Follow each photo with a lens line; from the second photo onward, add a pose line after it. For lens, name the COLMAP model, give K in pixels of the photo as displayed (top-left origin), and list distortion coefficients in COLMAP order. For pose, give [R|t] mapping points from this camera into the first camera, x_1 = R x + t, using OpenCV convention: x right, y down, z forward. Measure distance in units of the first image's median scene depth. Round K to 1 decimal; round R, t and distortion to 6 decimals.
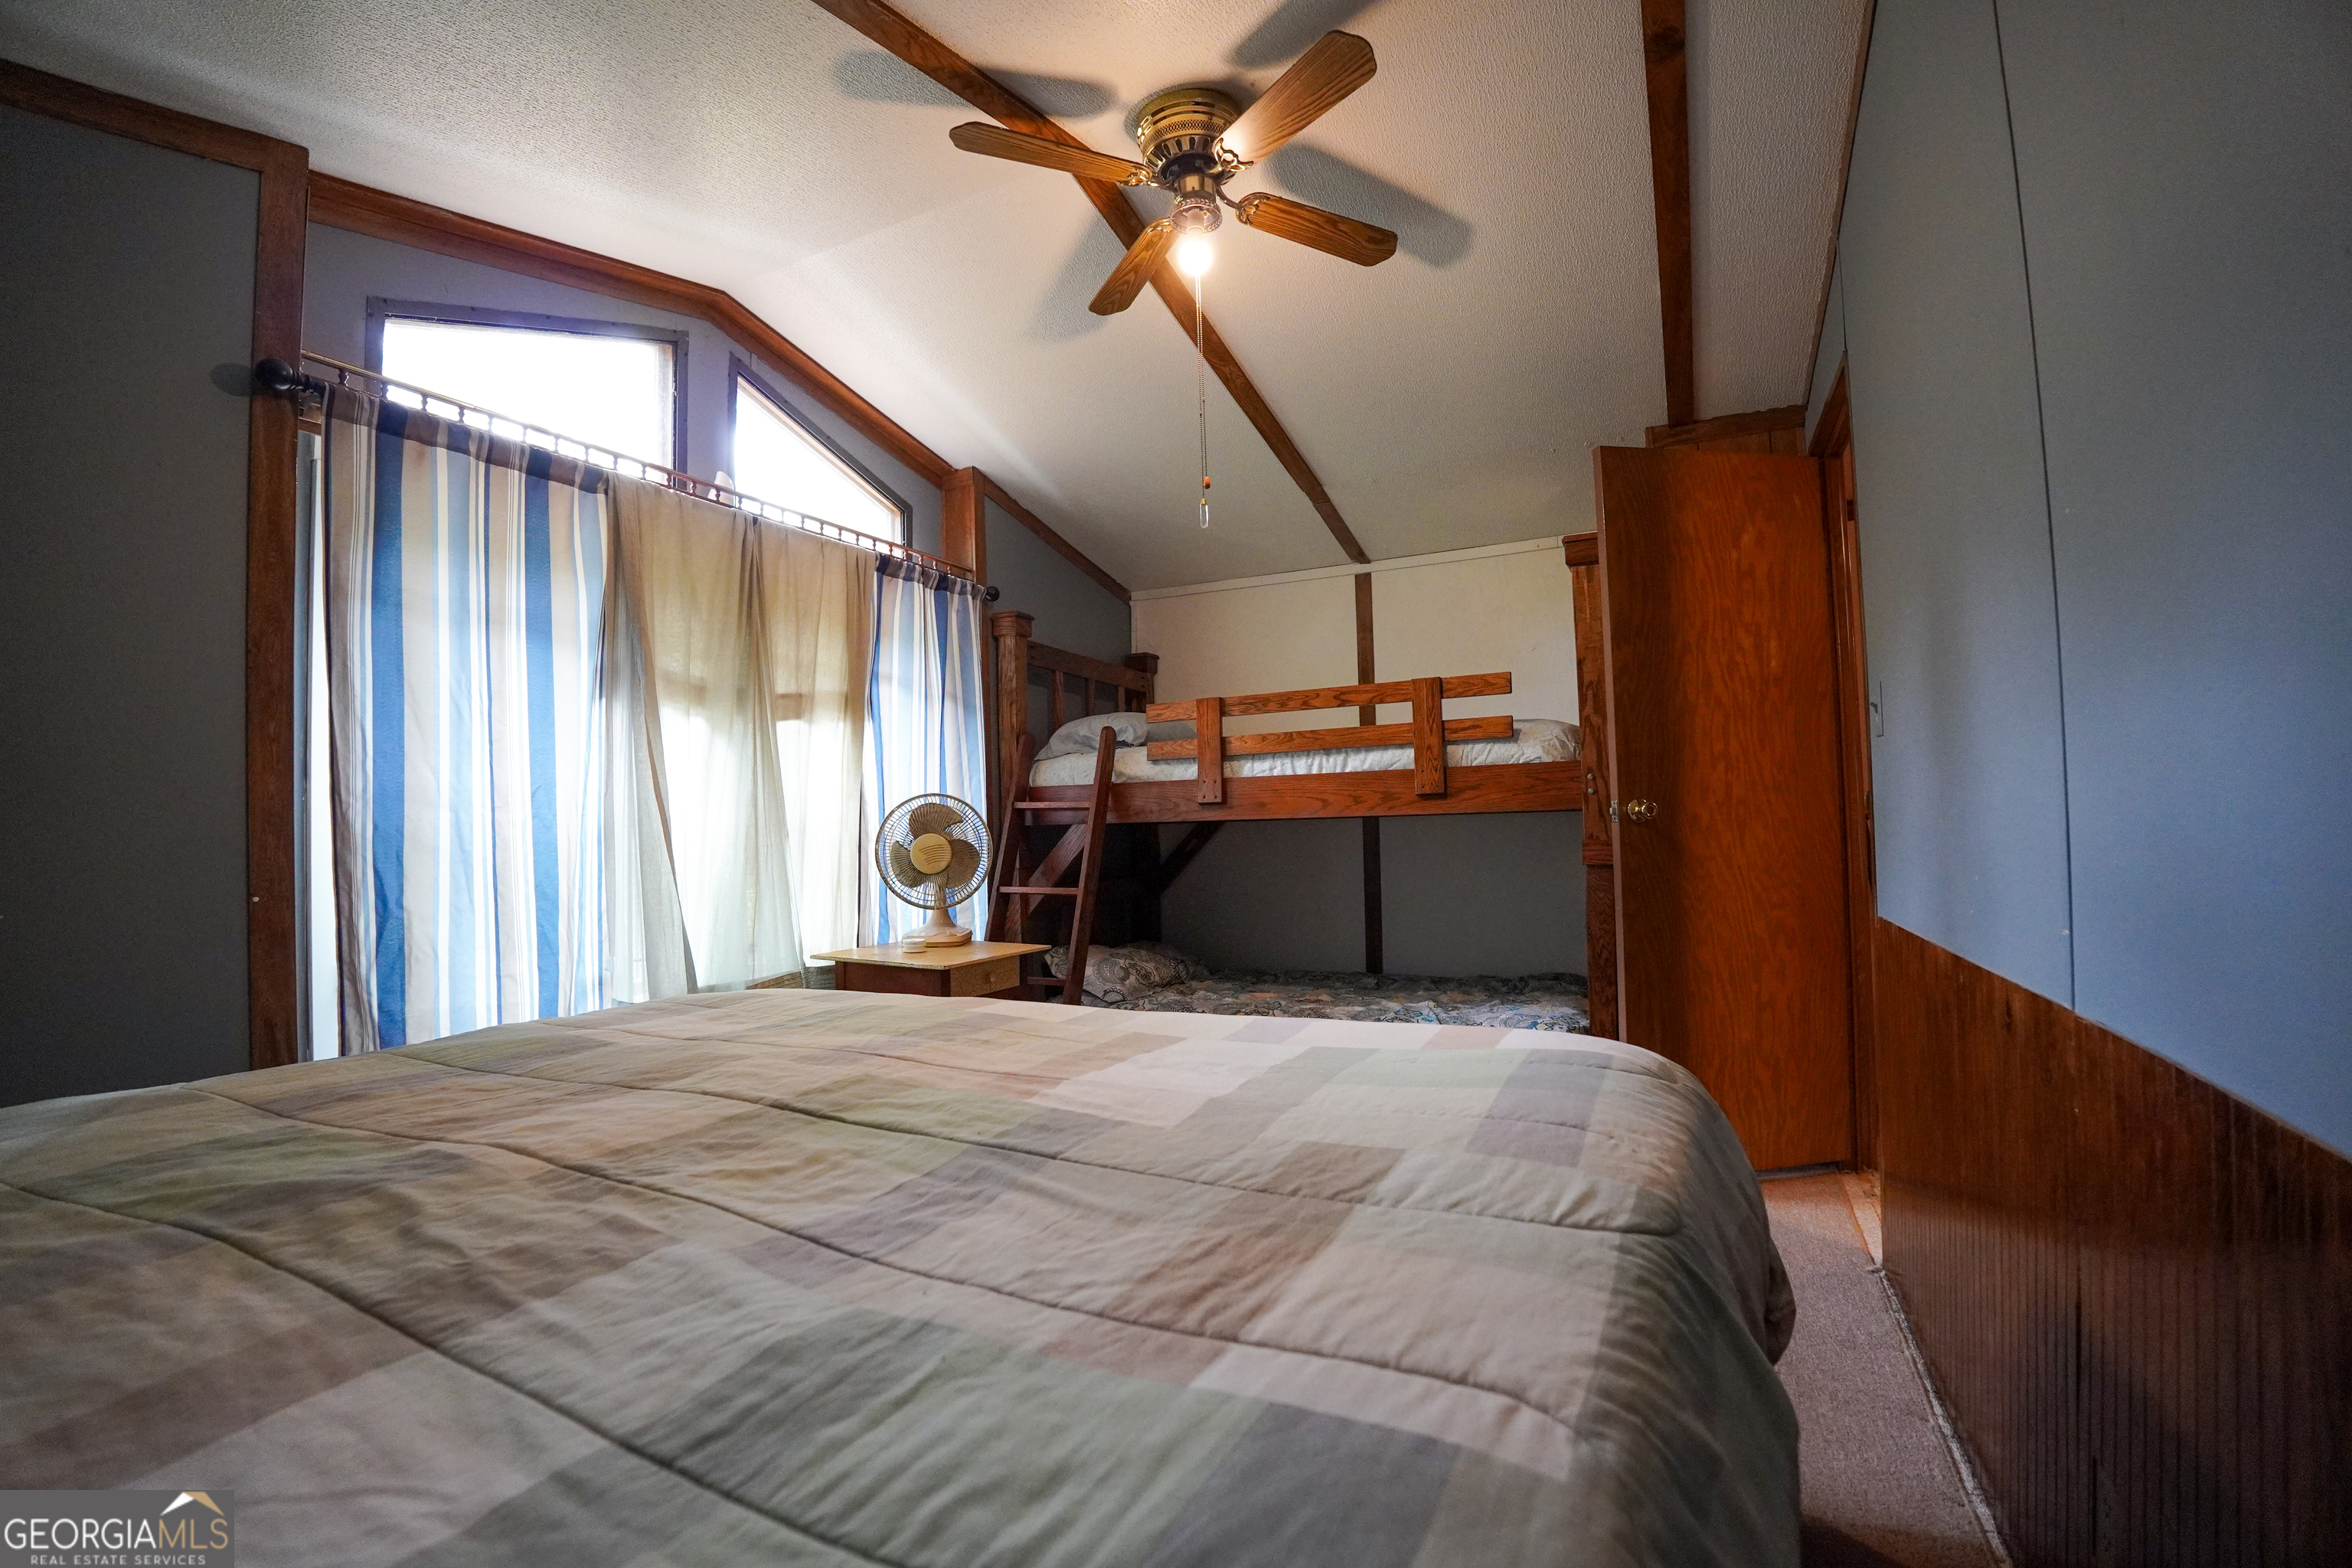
lens RADIAL K [[1034.3, 0, 1176.0], [0, 1034.3, 784.0], [0, 0, 1]] dist [-0.058232, 0.000304]
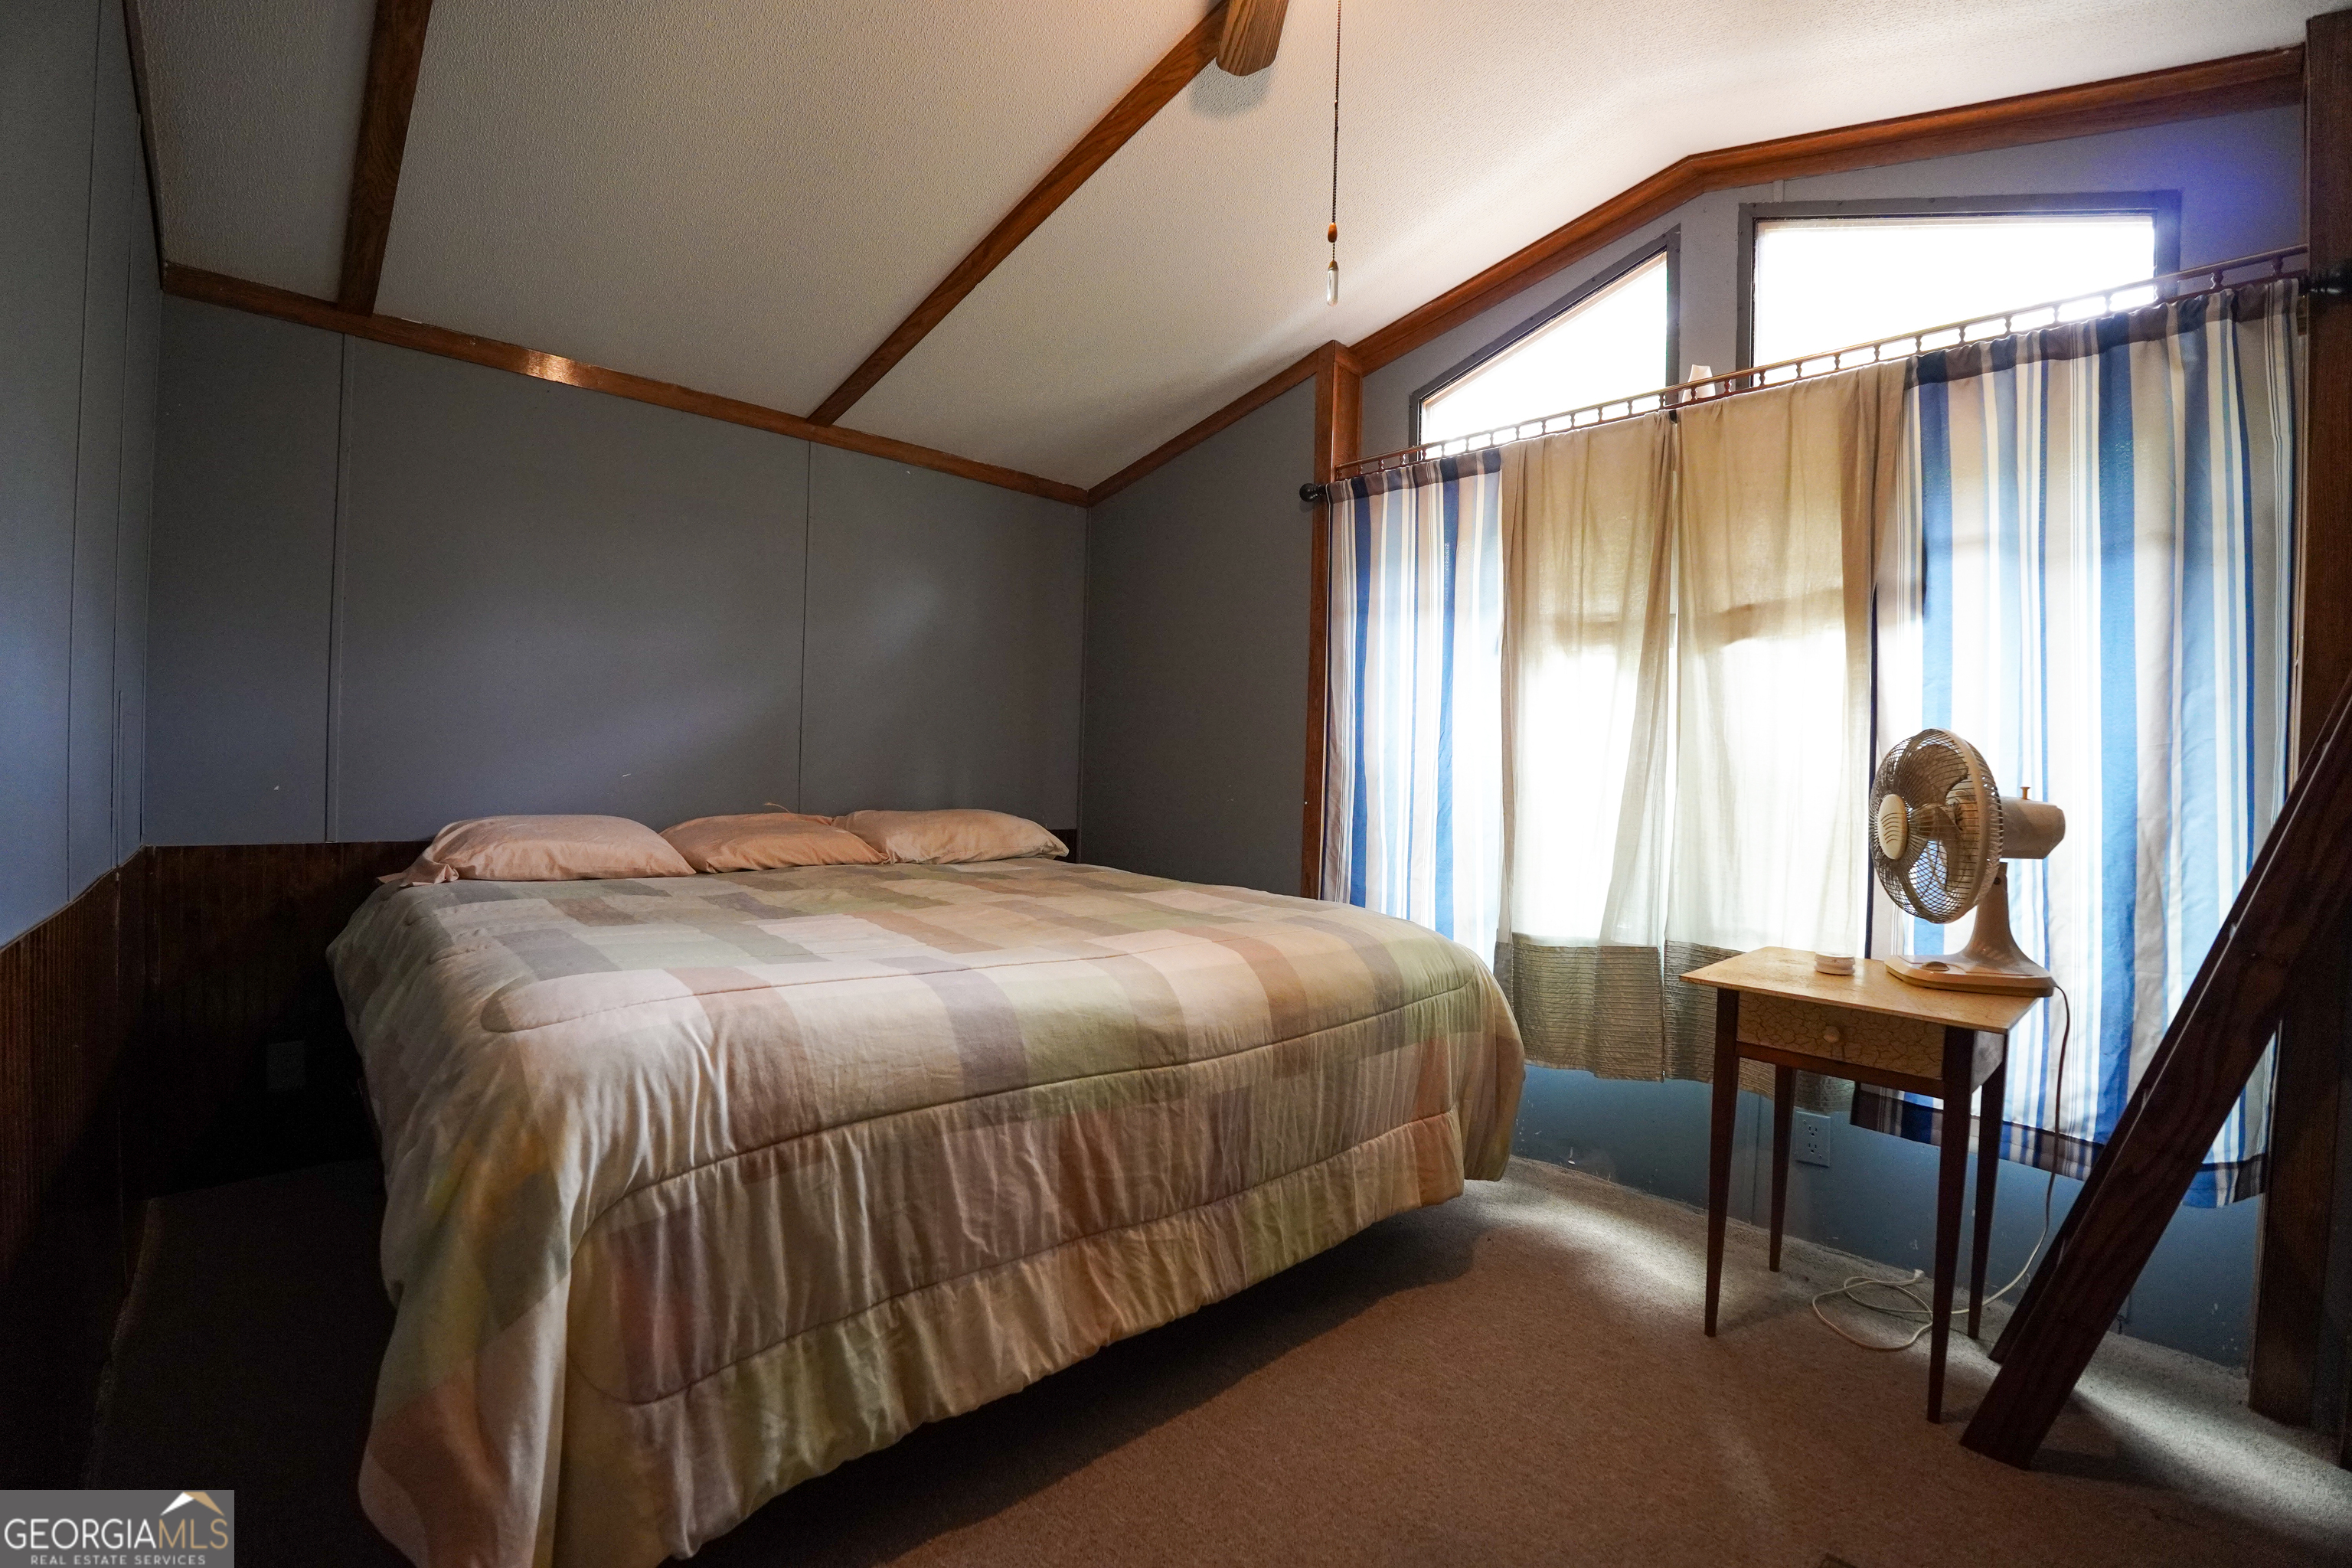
lens RADIAL K [[1034.3, 0, 1176.0], [0, 1034.3, 784.0], [0, 0, 1]] dist [-0.058232, 0.000304]
pose [[-0.341877, 0.004240, -0.939735, 0.515977], [0.001018, 0.999991, 0.004141, 0.044486], [0.939744, 0.000459, -0.341879, 0.900249]]
